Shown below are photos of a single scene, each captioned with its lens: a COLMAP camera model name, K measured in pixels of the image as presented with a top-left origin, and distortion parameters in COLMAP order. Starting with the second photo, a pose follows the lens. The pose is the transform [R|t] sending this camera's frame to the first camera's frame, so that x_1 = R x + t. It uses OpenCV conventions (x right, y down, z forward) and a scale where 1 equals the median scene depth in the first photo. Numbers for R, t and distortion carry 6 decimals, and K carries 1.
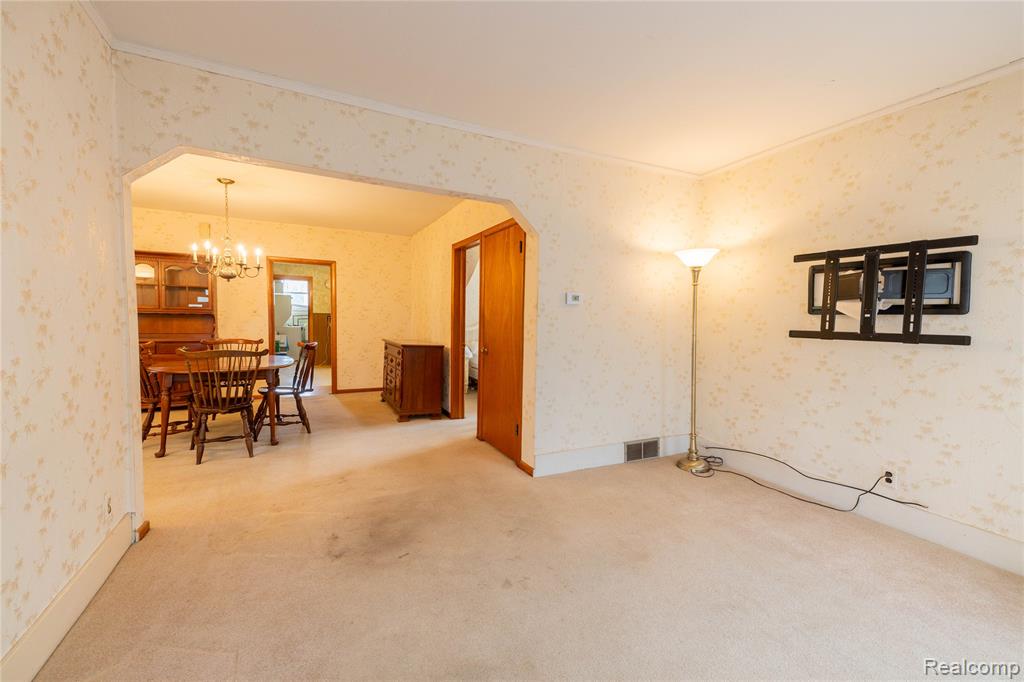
lens RADIAL K [[416.9, 0, 511.8], [0, 416.9, 338.8], [0, 0, 1]] dist [0.059567, -0.020615]
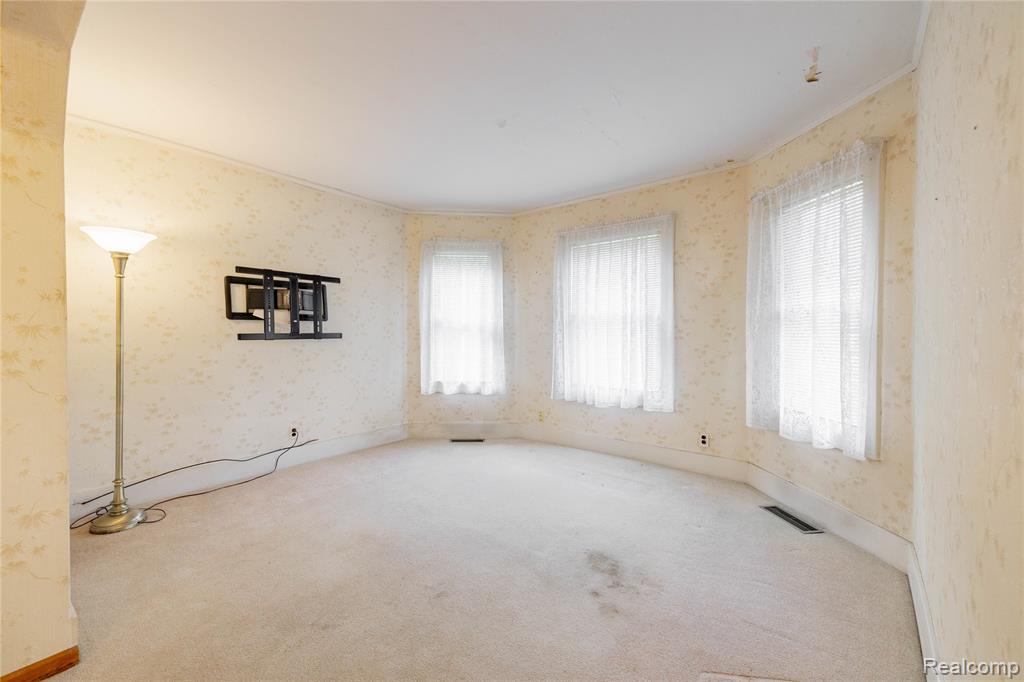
lens RADIAL K [[416.9, 0, 511.8], [0, 416.9, 338.8], [0, 0, 1]] dist [0.059567, -0.020615]
pose [[-0.426624, -0.037262, 0.903661, -0.718938], [0.037096, 0.997589, 0.058649, -0.050332], [-0.903668, 0.058543, -0.424213, 0.927816]]
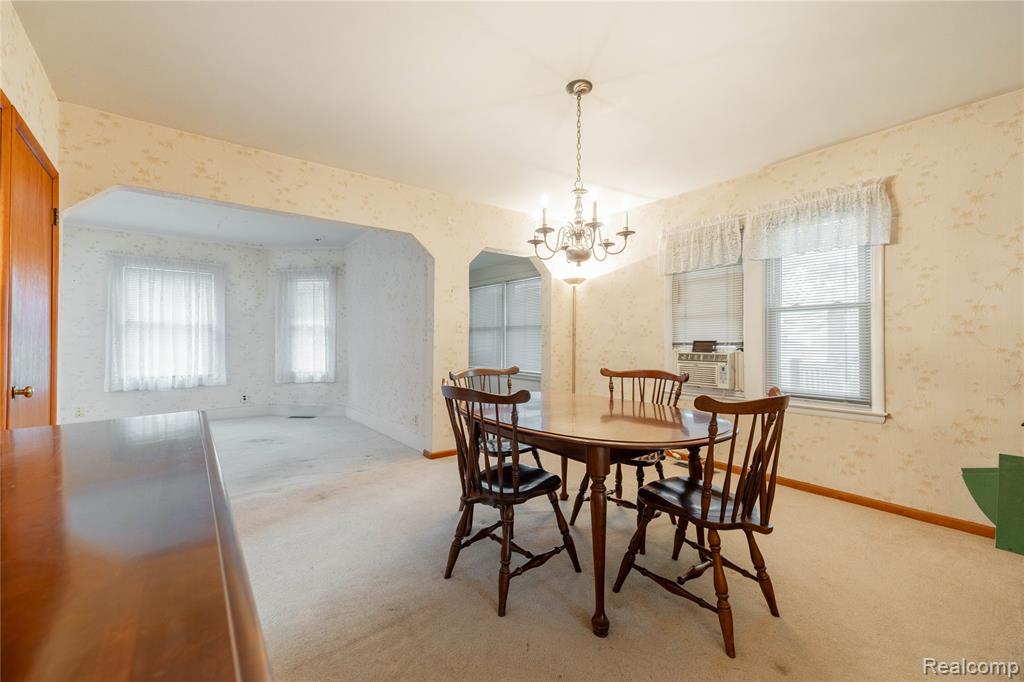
lens RADIAL K [[416.9, 0, 511.8], [0, 416.9, 338.8], [0, 0, 1]] dist [0.059567, -0.020615]
pose [[-0.980162, -0.019679, -0.197219, -0.749120], [-0.027531, 0.998930, 0.037153, -0.083595], [0.196277, 0.041845, -0.979655, 2.402364]]
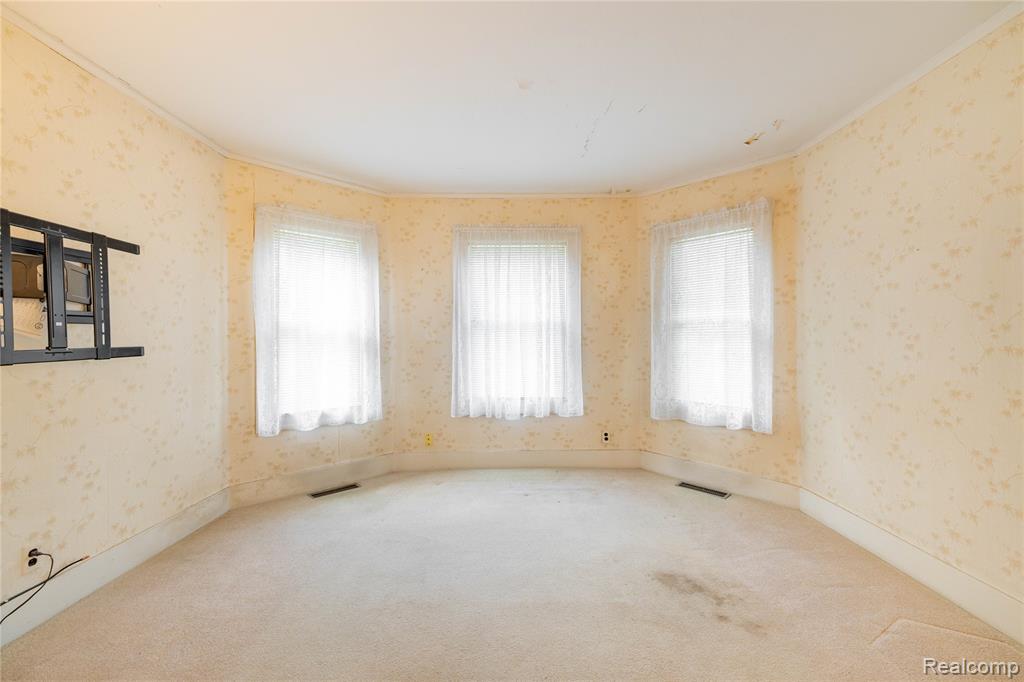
lens RADIAL K [[416.9, 0, 511.8], [0, 416.9, 338.8], [0, 0, 1]] dist [0.059567, -0.020615]
pose [[-0.898572, -0.019454, 0.438394, -0.114960], [0.008443, 0.998065, 0.061596, -0.065323], [-0.438744, 0.059050, -0.896670, 1.271542]]
